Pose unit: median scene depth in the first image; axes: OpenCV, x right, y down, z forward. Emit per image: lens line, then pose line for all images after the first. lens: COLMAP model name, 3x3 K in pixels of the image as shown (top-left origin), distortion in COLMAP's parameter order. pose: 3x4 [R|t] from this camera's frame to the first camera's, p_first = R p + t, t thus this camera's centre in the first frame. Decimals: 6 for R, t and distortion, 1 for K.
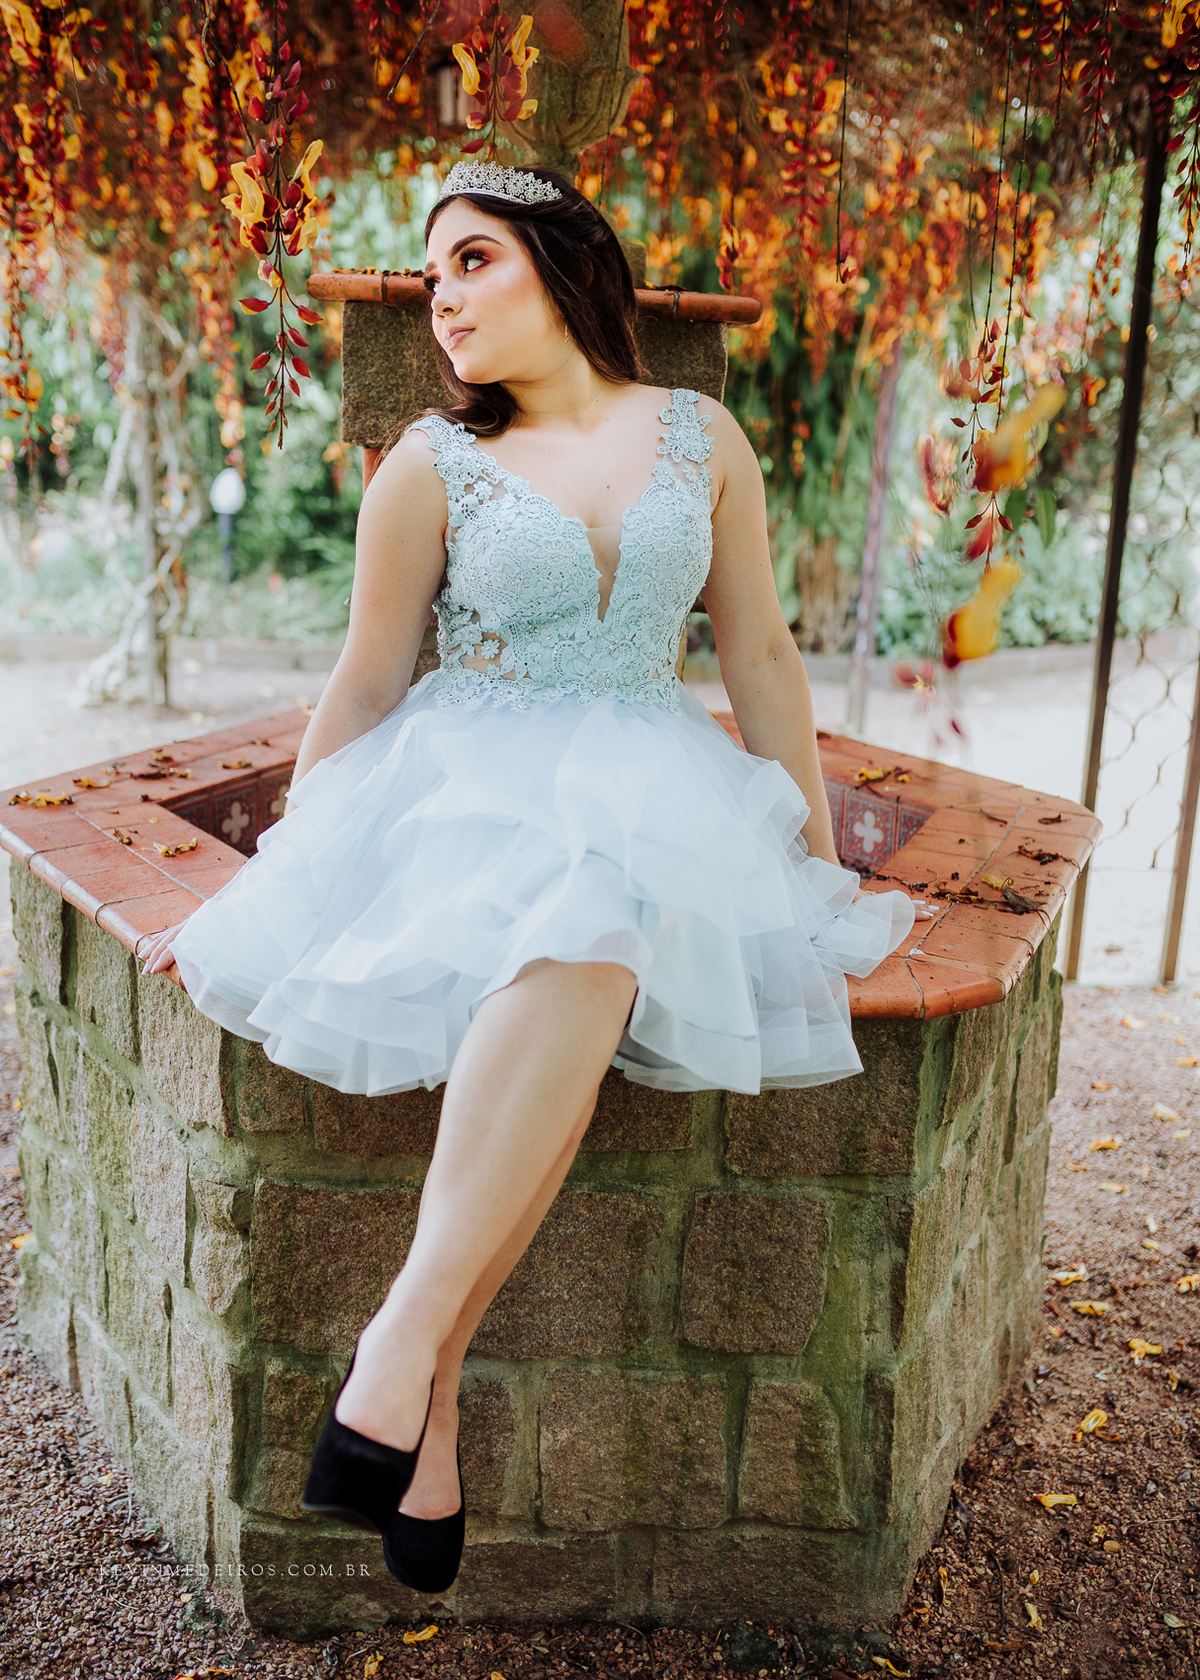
lens RADIAL K [[1777.3, 0, 600.0], [0, 1777.3, 840.0], [0, 0, 1]] dist [-0.003726, -0.018039]
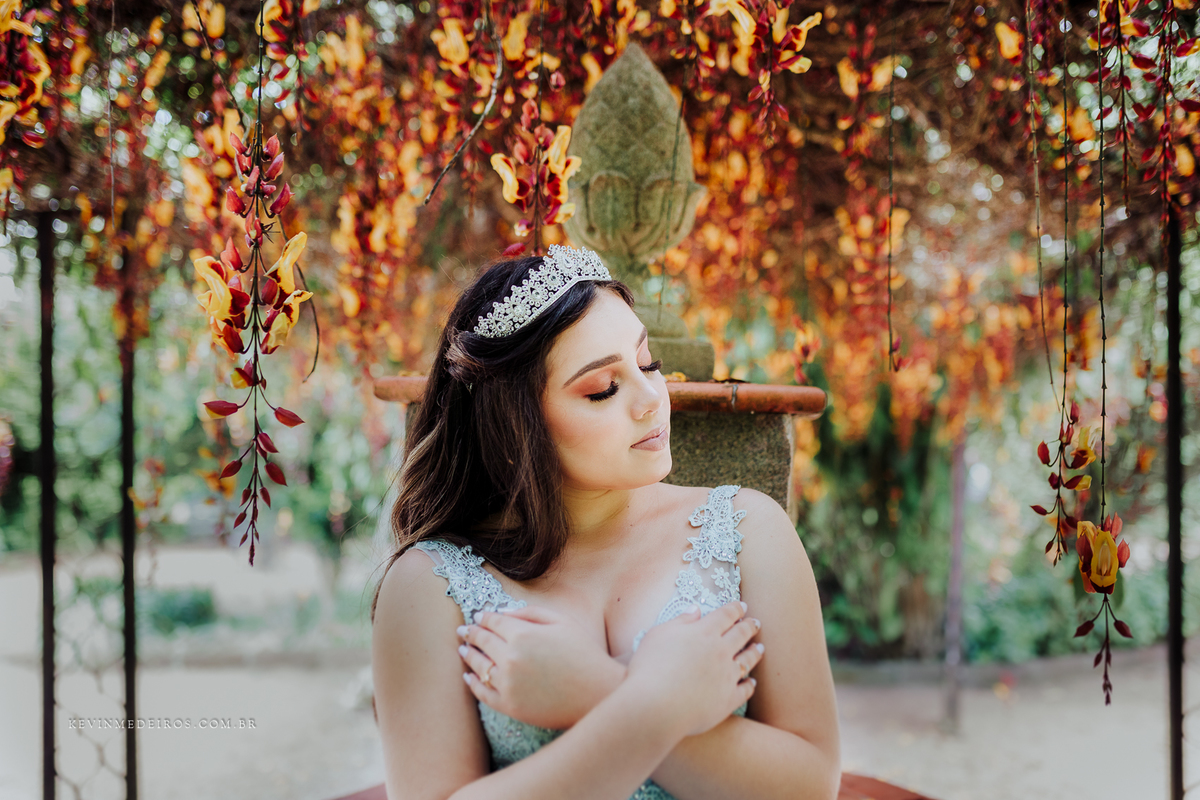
lens RADIAL K [[1248.0, 0, 600.0], [0, 1248.0, 400.0], [0, 0, 1]] dist [-0.117315, -0.001441]
pose [[0.991916, -0.027692, -0.123836, 0.022373], [-0.009953, 0.955912, -0.293486, -0.043549], [0.126503, 0.292346, 0.947909, 0.151507]]
